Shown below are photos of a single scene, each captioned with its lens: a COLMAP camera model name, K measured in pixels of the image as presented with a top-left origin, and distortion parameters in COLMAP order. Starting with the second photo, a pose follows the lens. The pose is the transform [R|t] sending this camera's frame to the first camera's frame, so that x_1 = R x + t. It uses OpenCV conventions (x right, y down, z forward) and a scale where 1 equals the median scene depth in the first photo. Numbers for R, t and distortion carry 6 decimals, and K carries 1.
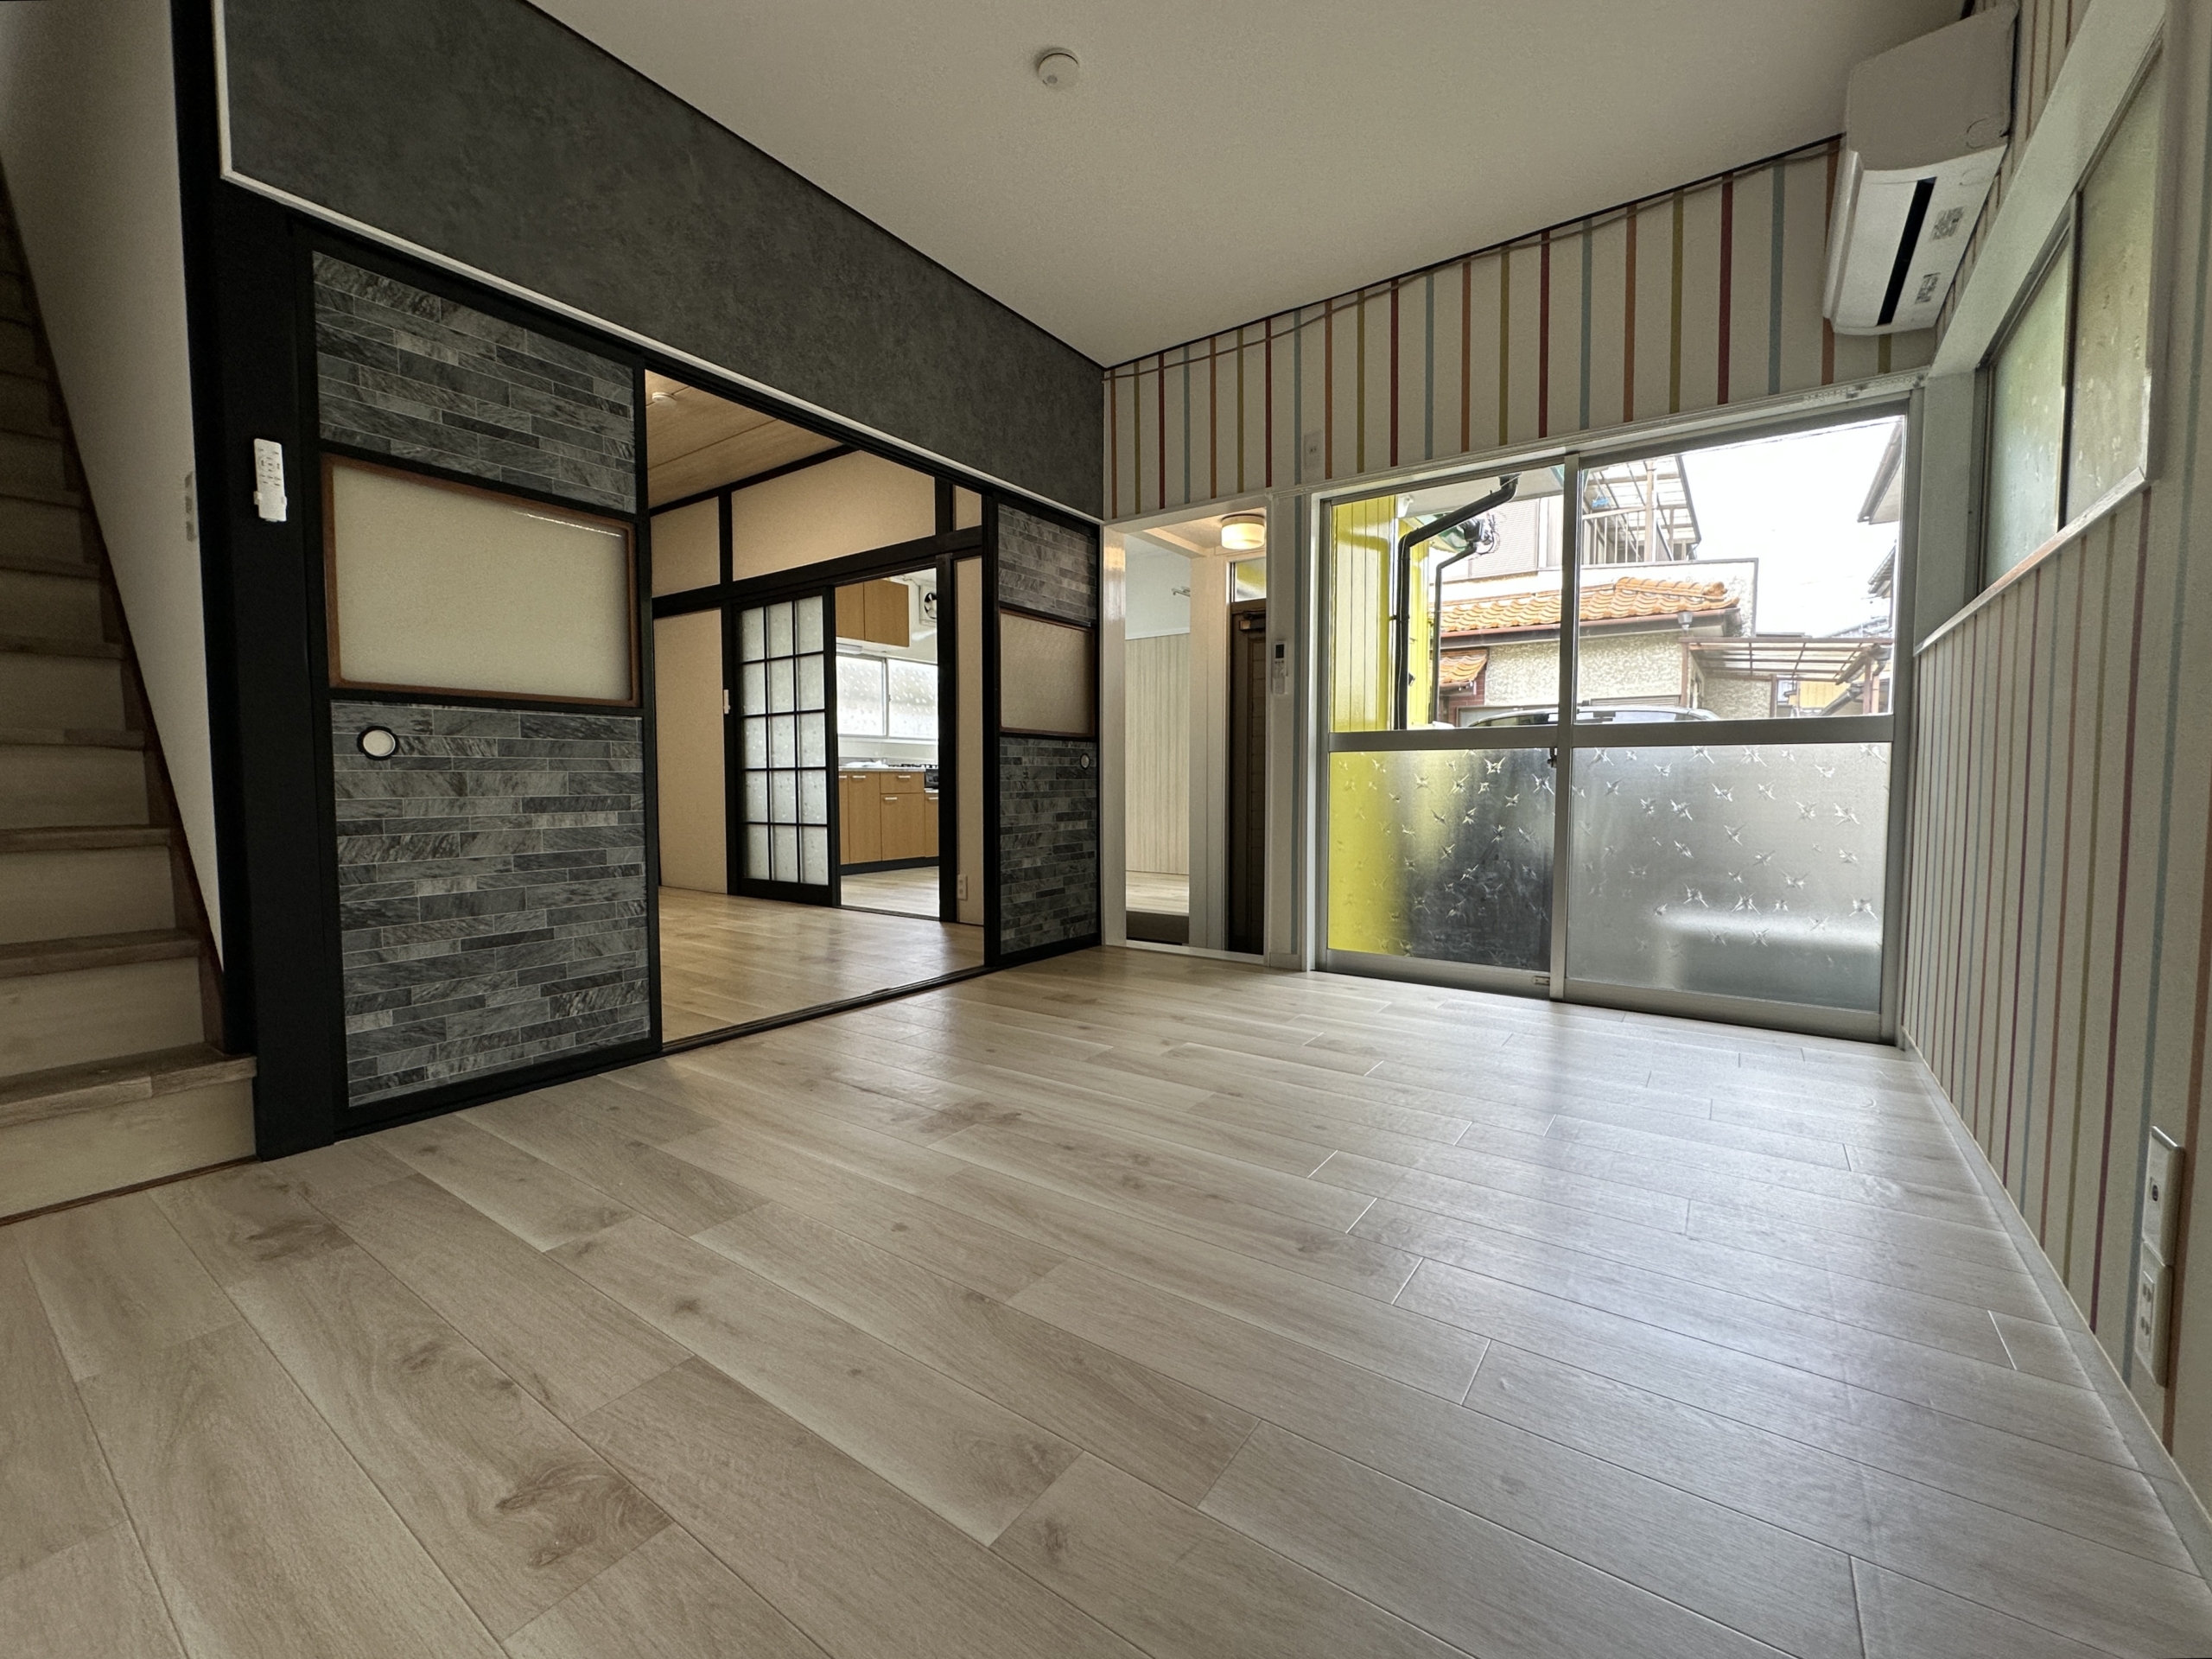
lens RADIAL K [[907.3, 0, 1102.8], [0, 907.3, 825.6], [0, 0, 1]] dist [-0.000188, 0.000029]
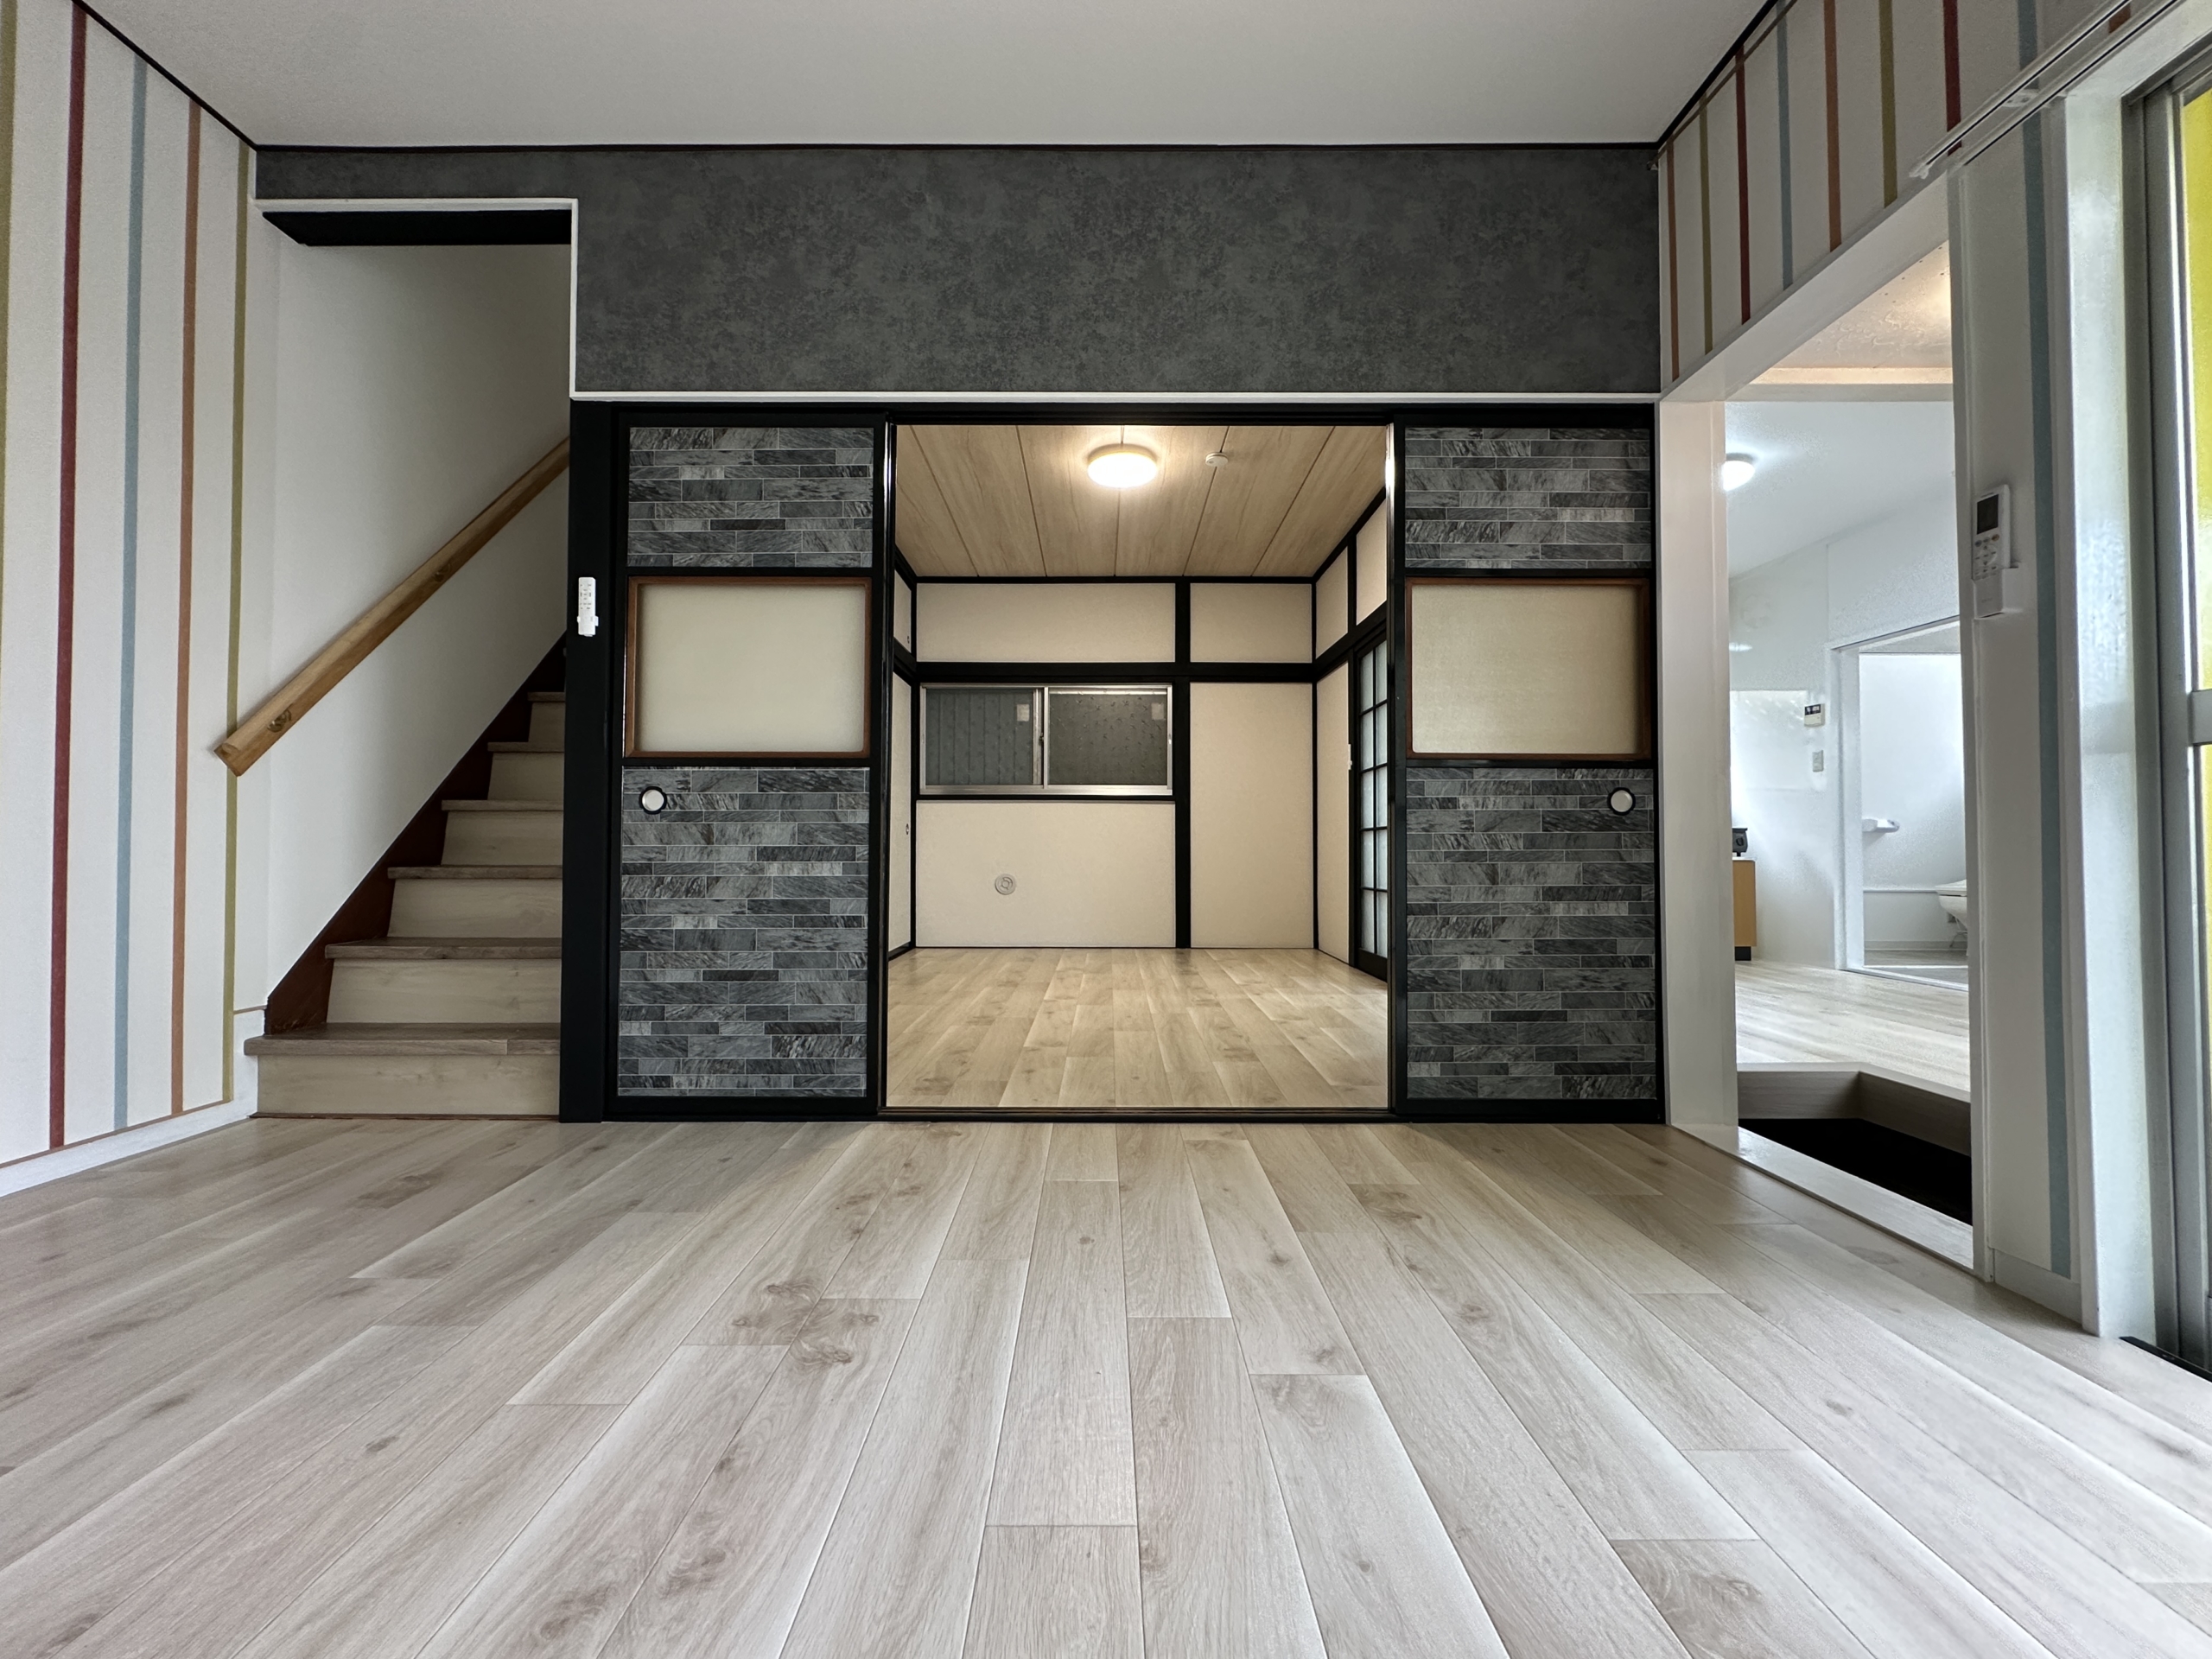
lens RADIAL K [[884.0, 0, 1101.7], [0, 884.0, 826.7], [0, 0, 1]] dist [0.000422, 0.000167]
pose [[0.577649, -0.017174, -0.816105, 0.459740], [-0.044014, 0.997669, -0.052148, -0.017198], [0.815098, 0.066043, 0.575546, 0.708270]]
